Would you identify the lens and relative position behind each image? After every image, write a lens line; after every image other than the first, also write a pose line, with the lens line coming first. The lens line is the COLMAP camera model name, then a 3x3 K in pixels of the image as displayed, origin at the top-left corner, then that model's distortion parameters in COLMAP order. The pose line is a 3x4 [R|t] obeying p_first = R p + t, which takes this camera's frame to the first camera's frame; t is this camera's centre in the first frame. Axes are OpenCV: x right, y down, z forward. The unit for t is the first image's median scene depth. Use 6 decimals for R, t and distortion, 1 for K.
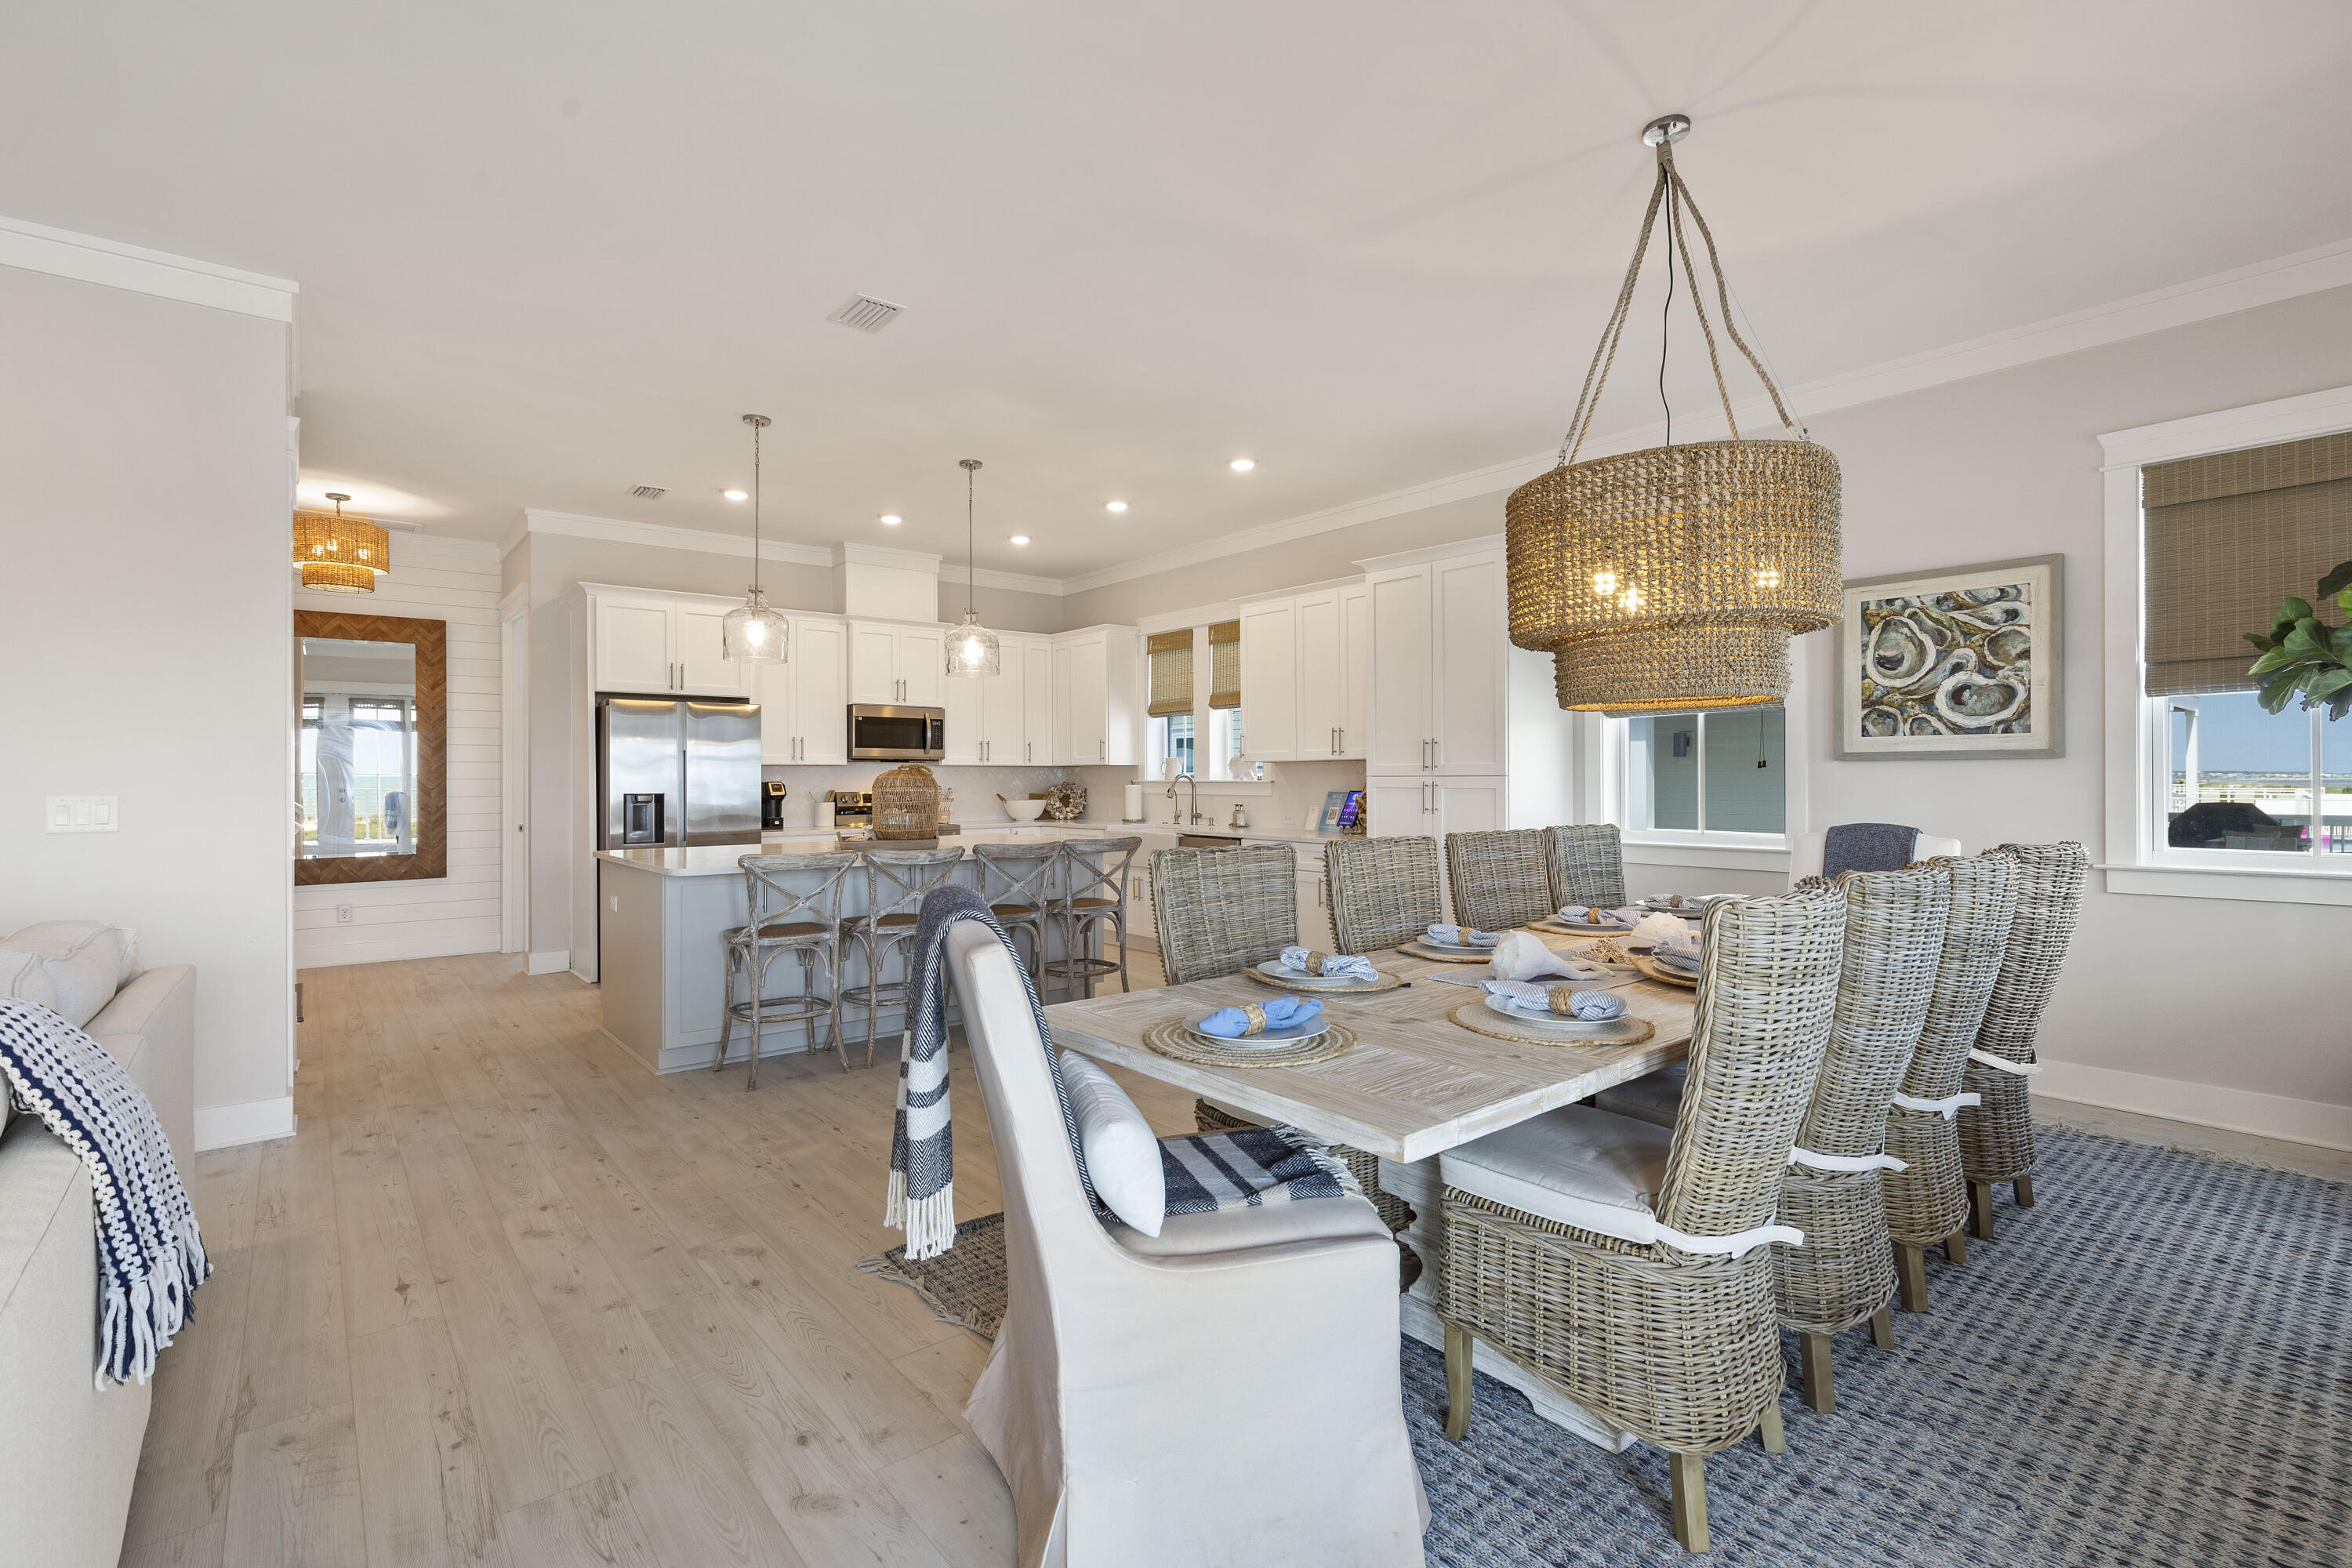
lens RADIAL K [[1061.7, 0, 1185.6], [0, 1061.7, 770.8], [0, 0, 1]] dist [0.008123, -0.001134]
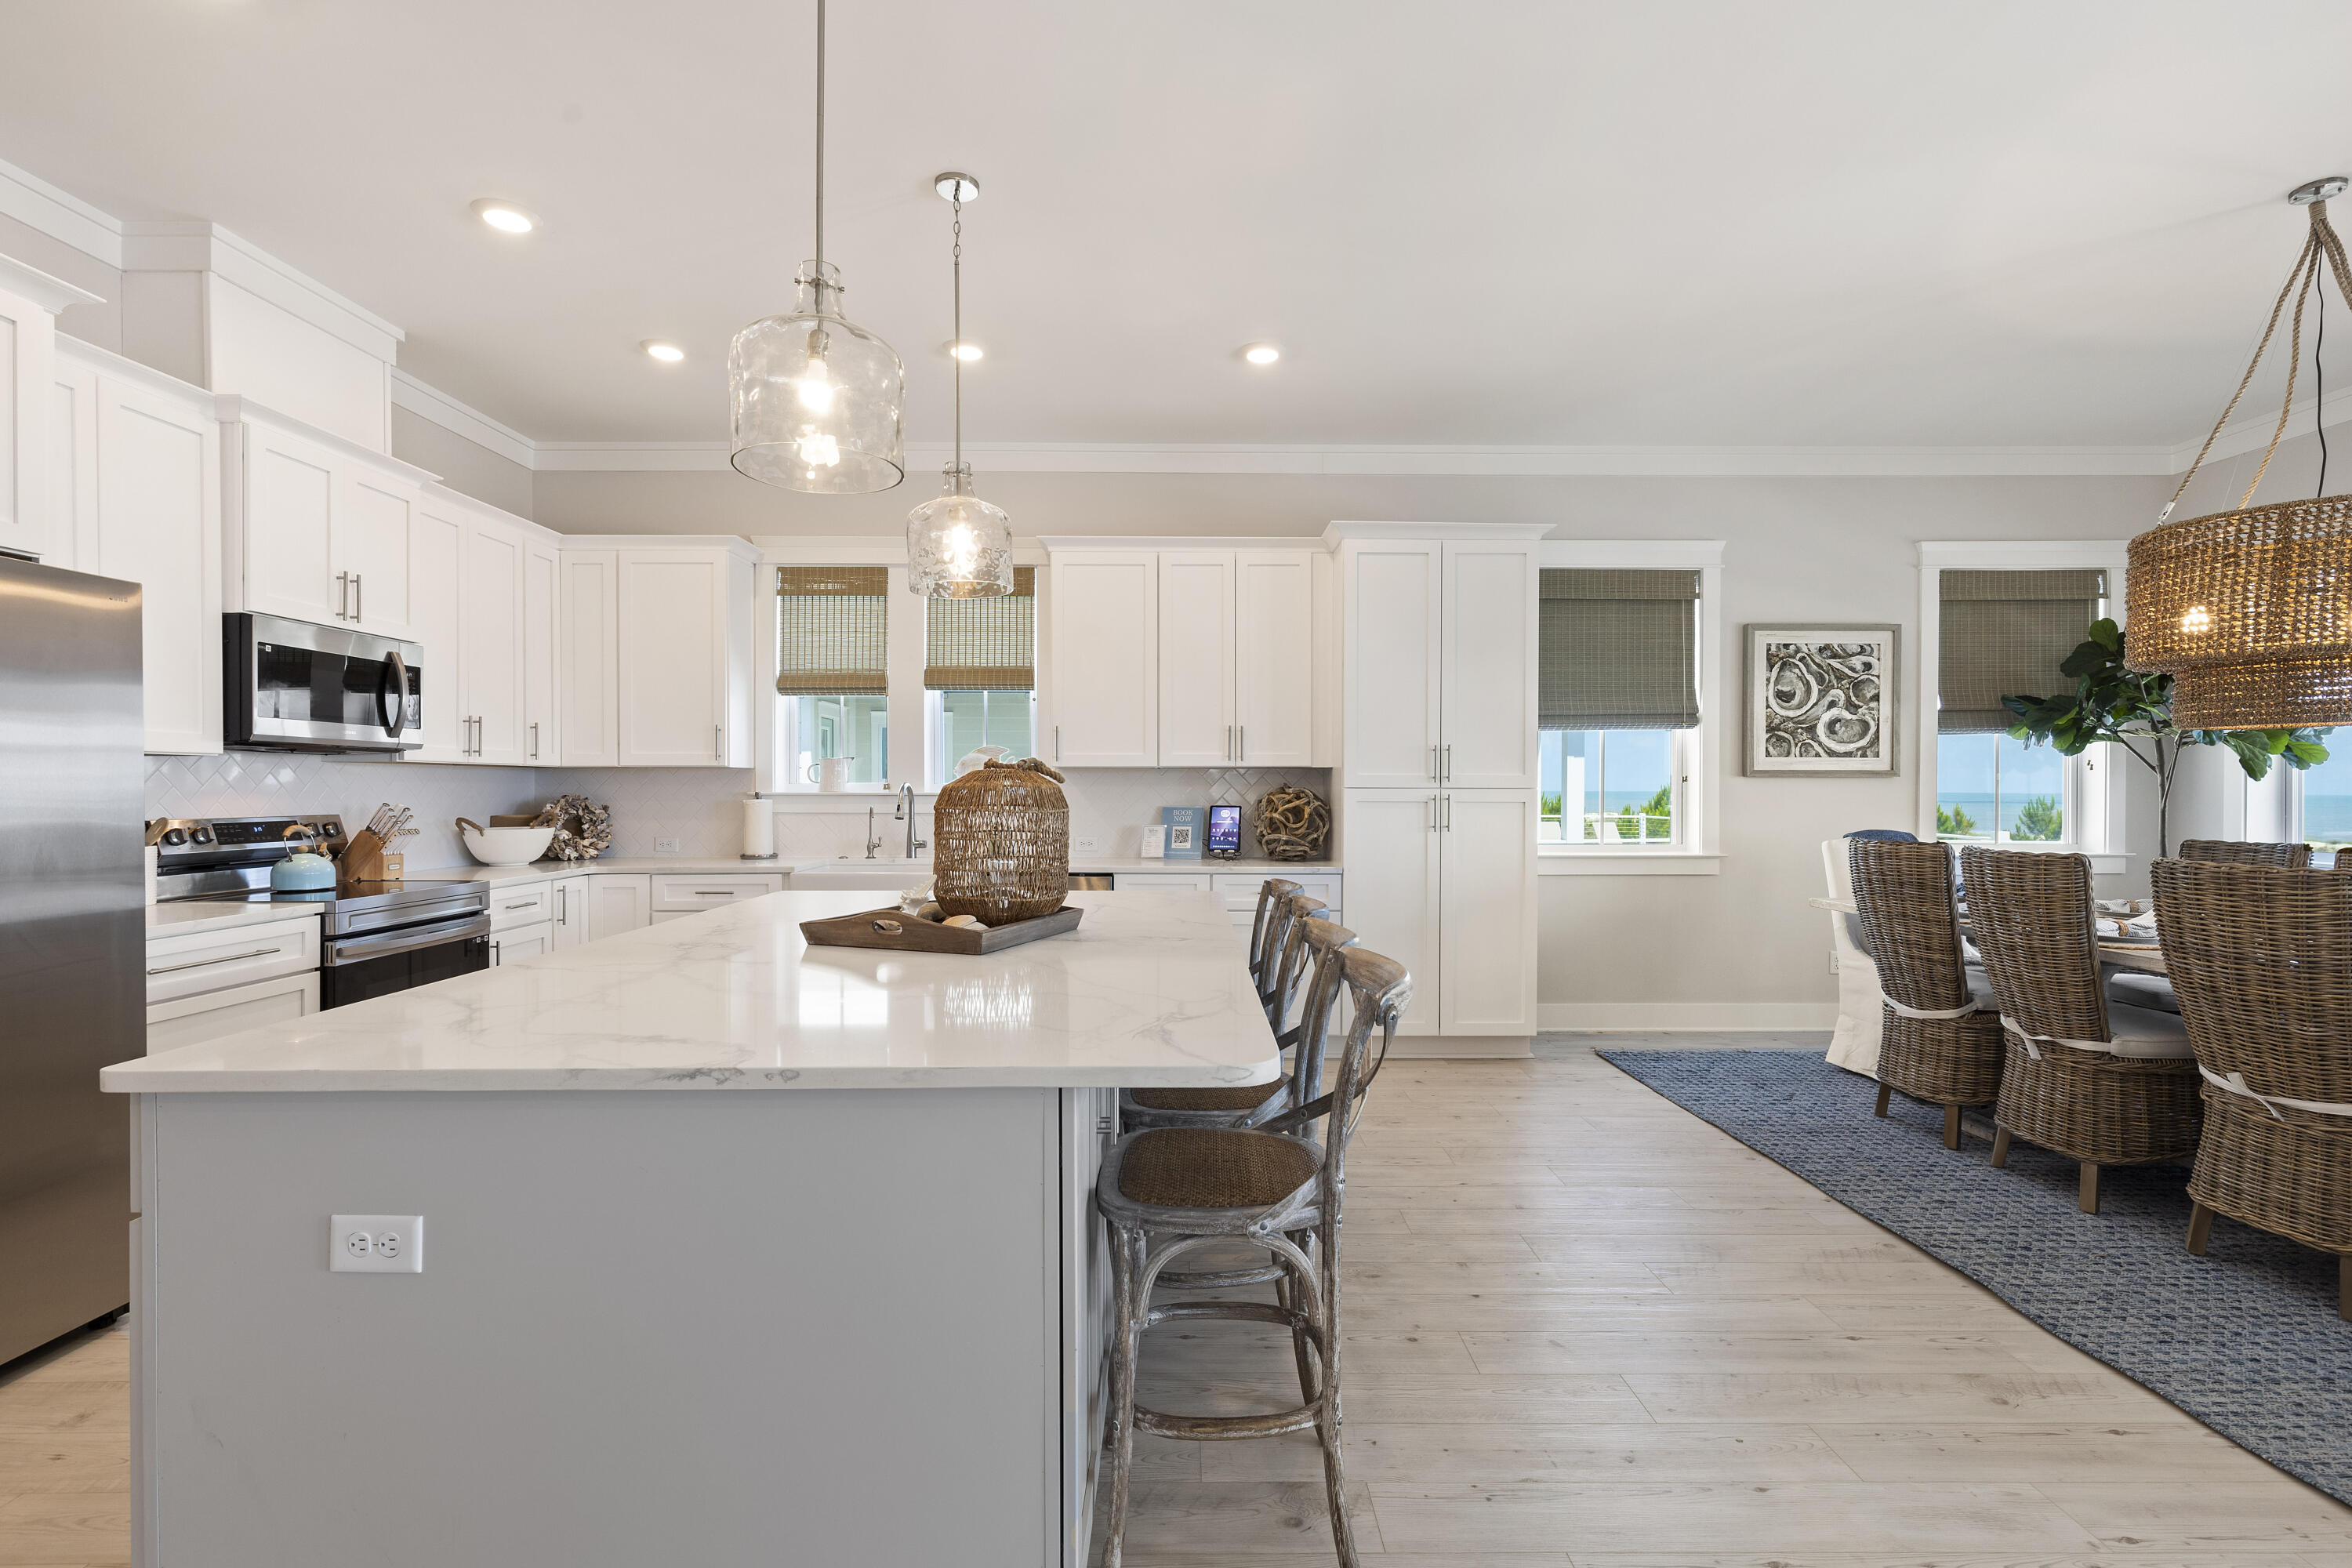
lens RADIAL K [[1061.7, 0, 1187.3], [0, 1061.7, 795.0], [0, 0, 1]] dist [0.008123, -0.001134]
pose [[0.632995, -0.002072, 0.774153, -0.488101], [-0.008600, 0.999916, 0.009708, 0.003055], [-0.774108, -0.012803, 0.632924, 0.528531]]
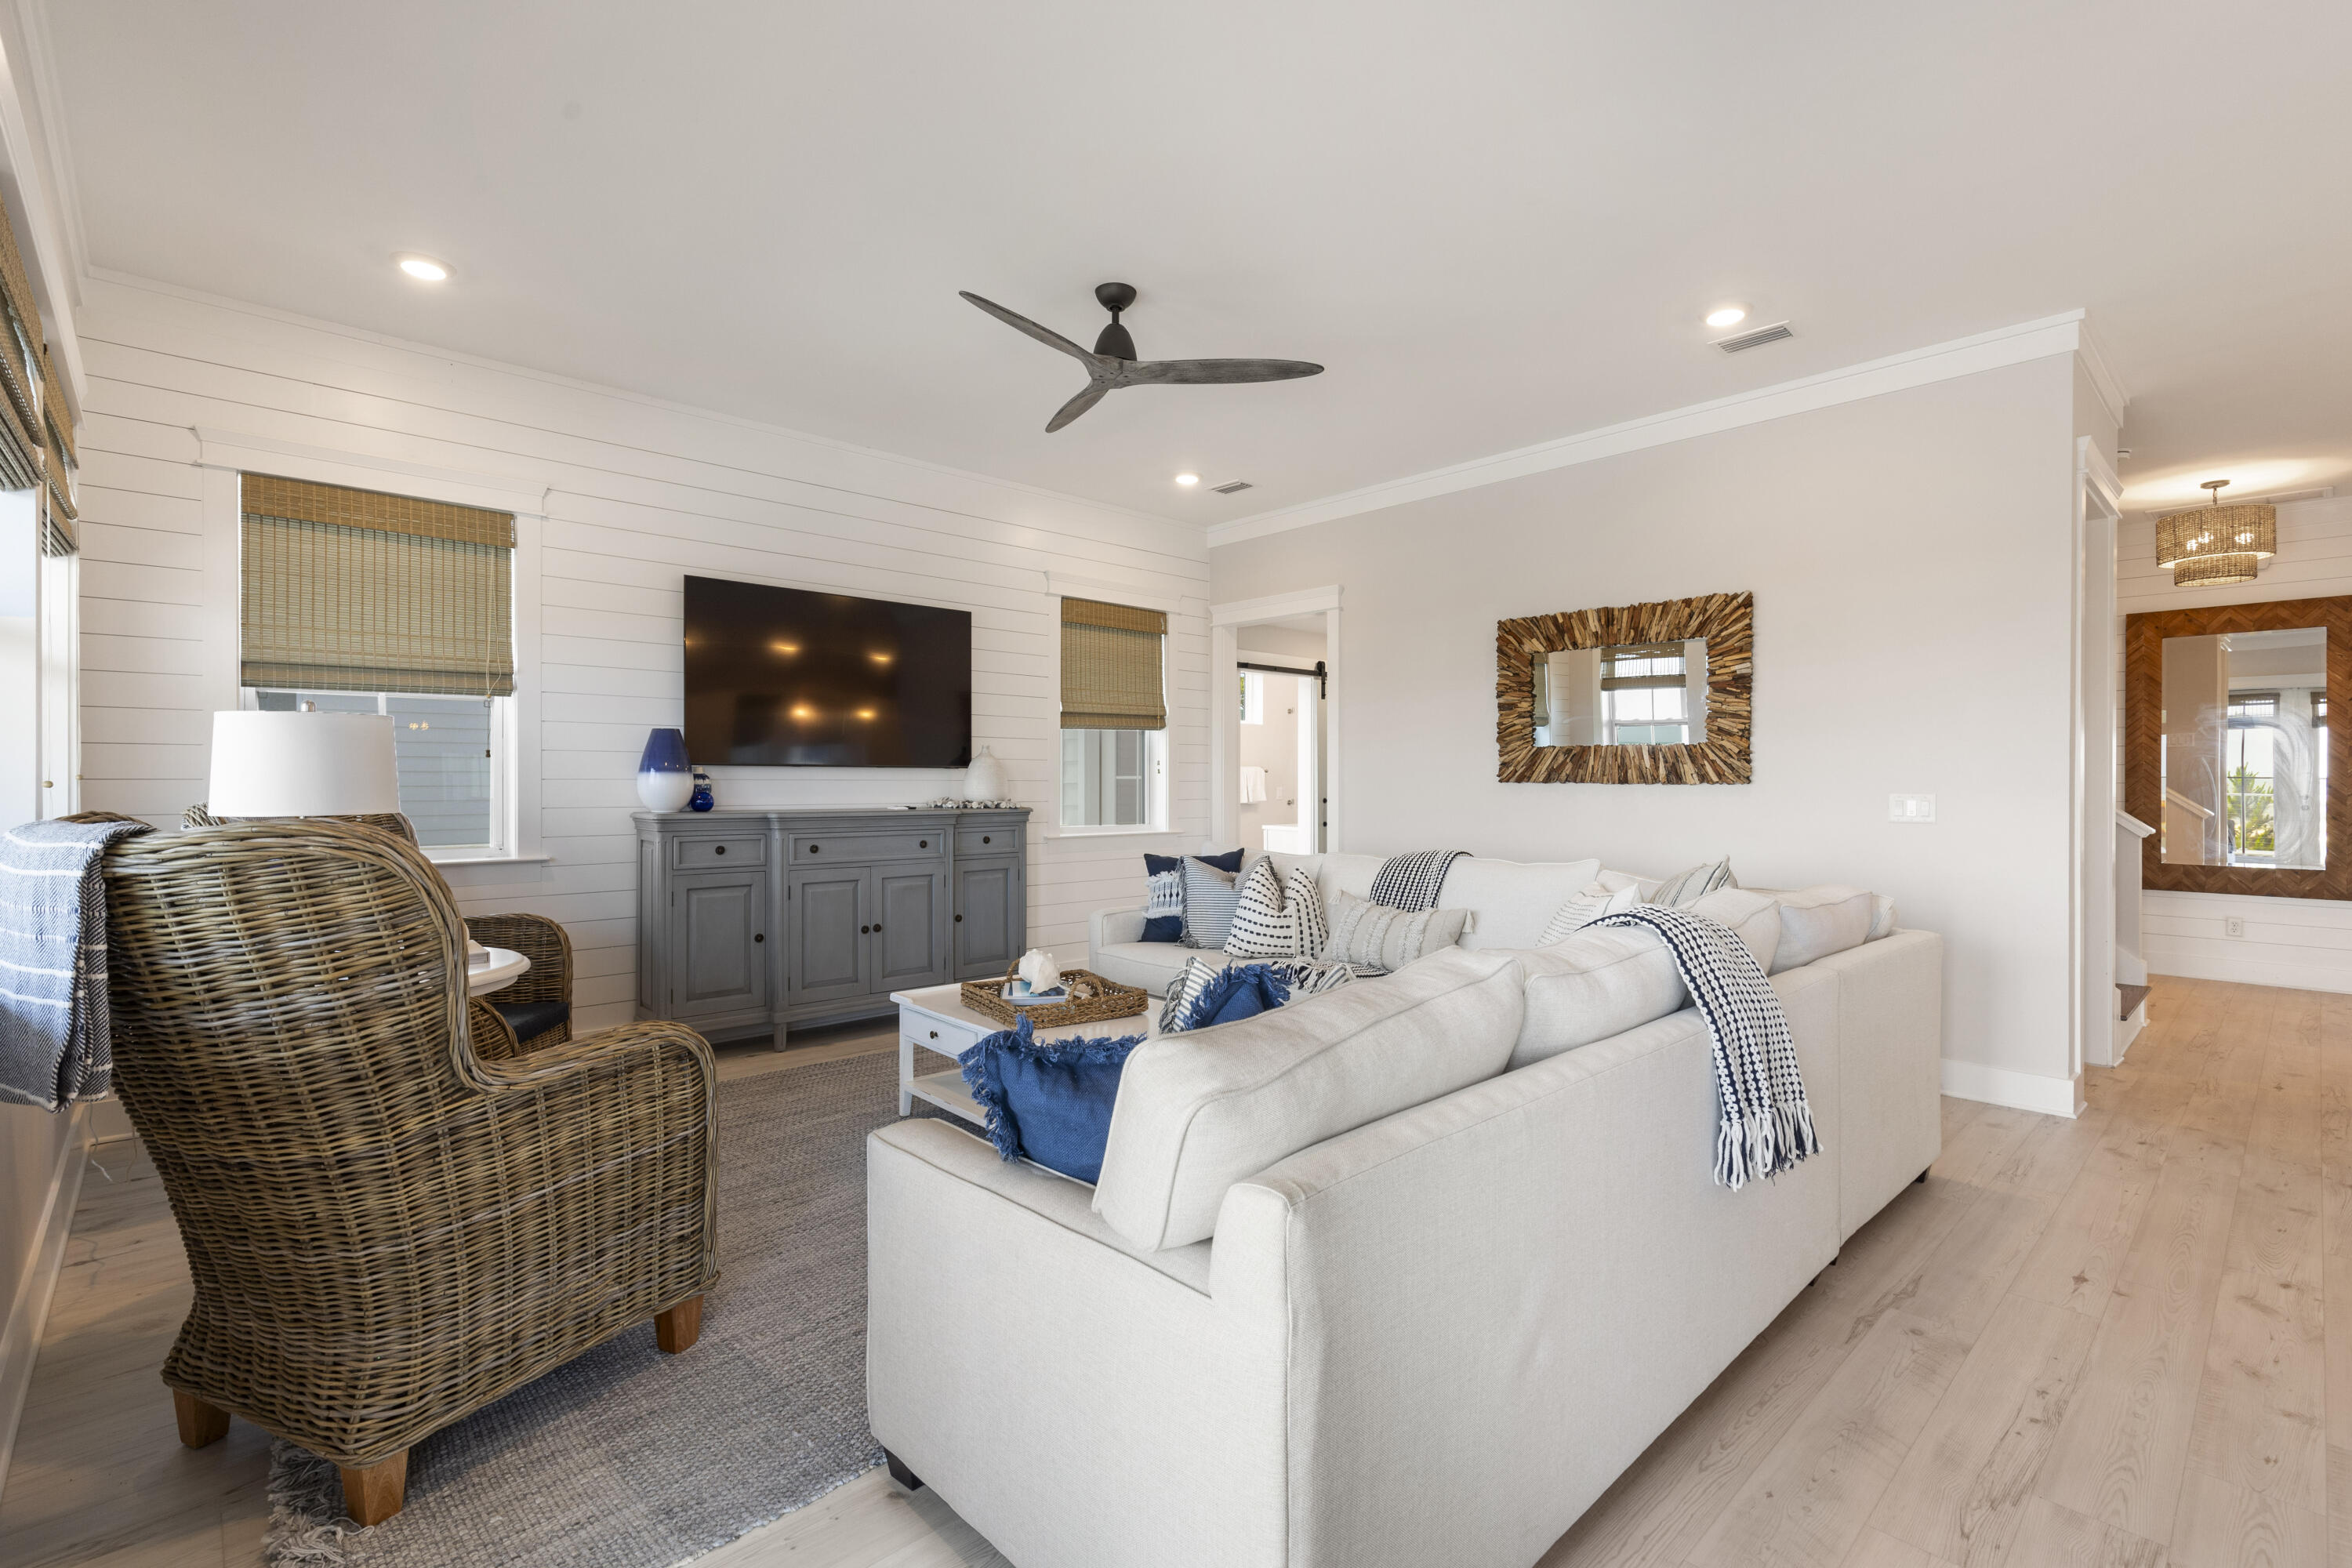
lens RADIAL K [[1061.7, 0, 1193.9], [0, 1061.7, 785.0], [0, 0, 1]] dist [0.008123, -0.001134]
pose [[0.063067, 0.007925, -0.997978, 0.096189], [0.001887, 0.999966, 0.008060, 0.000464], [0.998007, -0.002392, 0.063050, 0.037215]]
